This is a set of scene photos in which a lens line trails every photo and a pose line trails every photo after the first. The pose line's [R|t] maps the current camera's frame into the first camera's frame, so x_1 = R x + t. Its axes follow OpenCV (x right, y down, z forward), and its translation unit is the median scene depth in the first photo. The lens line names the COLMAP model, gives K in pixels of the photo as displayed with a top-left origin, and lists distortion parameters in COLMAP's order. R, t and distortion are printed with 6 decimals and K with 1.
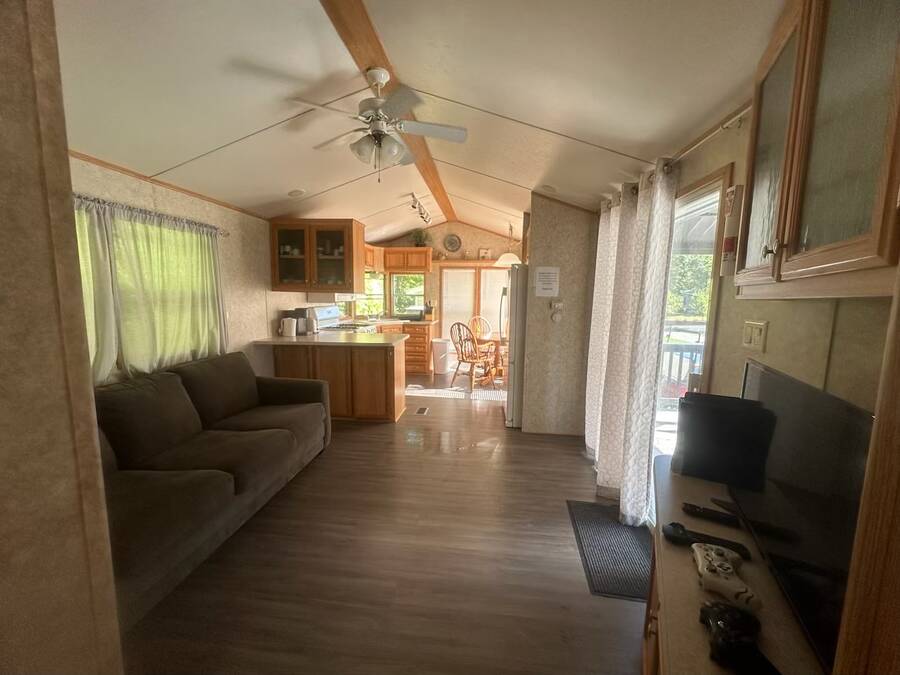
lens RADIAL K [[371.9, 0, 455.3], [0, 371.9, 336.9], [0, 0, 1]] dist [-0.000365, 0.000038]
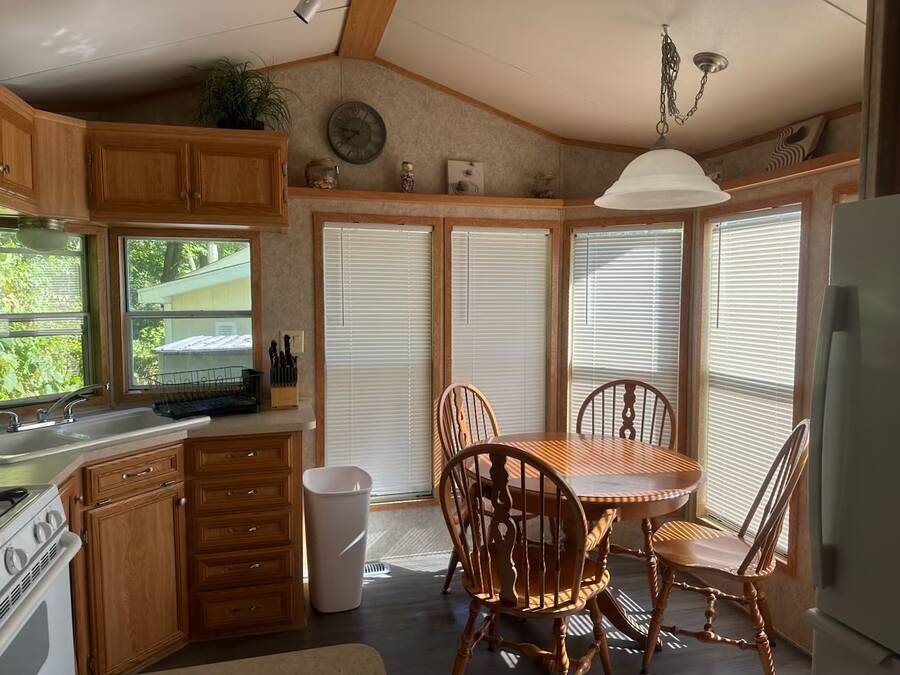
lens RADIAL K [[631.9, 0, 450.0], [0, 631.9, 337.5], [0, 0, 1]] dist [0.106233, -0.151775]
pose [[0.935132, -0.034317, 0.352634, -0.120193], [0.049422, 0.998202, -0.033918, -0.074090], [-0.350836, 0.049145, 0.935146, 0.526002]]
